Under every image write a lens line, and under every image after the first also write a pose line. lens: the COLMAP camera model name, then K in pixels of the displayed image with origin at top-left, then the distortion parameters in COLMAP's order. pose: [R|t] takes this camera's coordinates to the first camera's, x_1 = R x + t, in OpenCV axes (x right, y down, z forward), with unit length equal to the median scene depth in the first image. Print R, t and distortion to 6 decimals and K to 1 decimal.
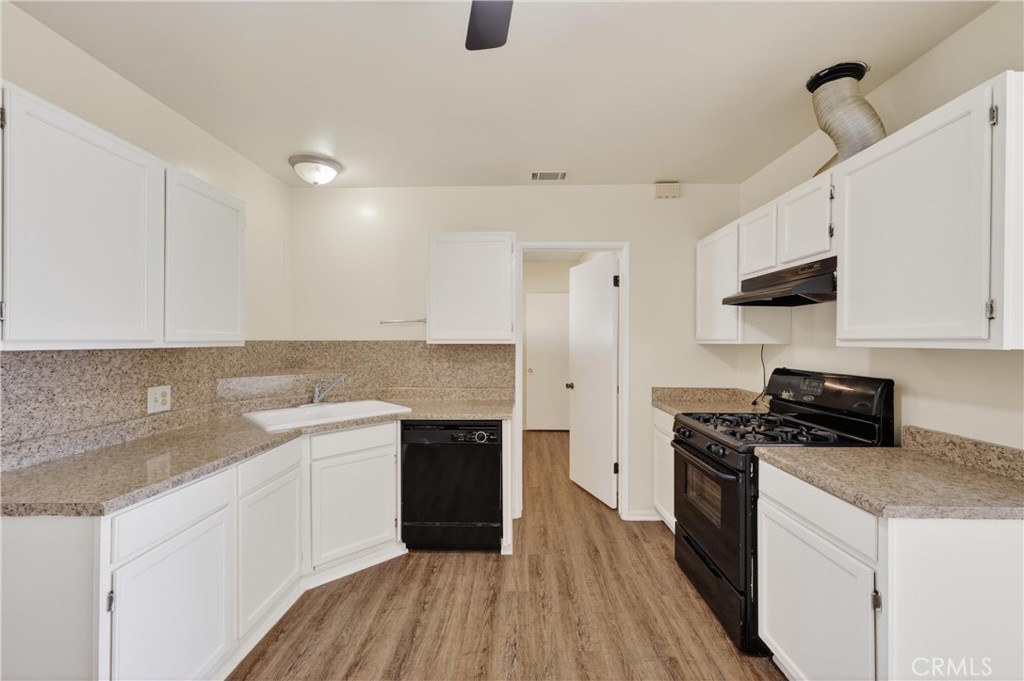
lens RADIAL K [[417.2, 0, 506.7], [0, 417.2, 341.6], [0, 0, 1]] dist [0.001354, -0.000496]
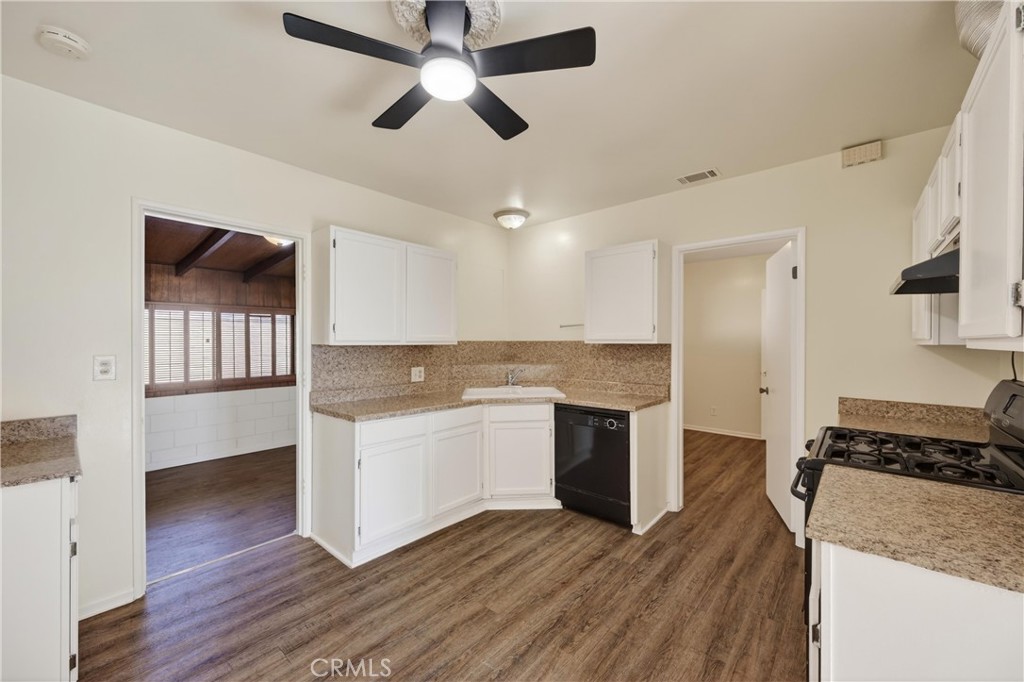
lens RADIAL K [[398.8, 0, 510.7], [0, 398.8, 341.7], [0, 0, 1]] dist [0.000082, -0.000038]
pose [[0.769976, 0.000617, -0.638073, 0.439150], [-0.001527, 0.999998, -0.000876, 0.001564], [0.638071, 0.001648, 0.769975, -0.031464]]
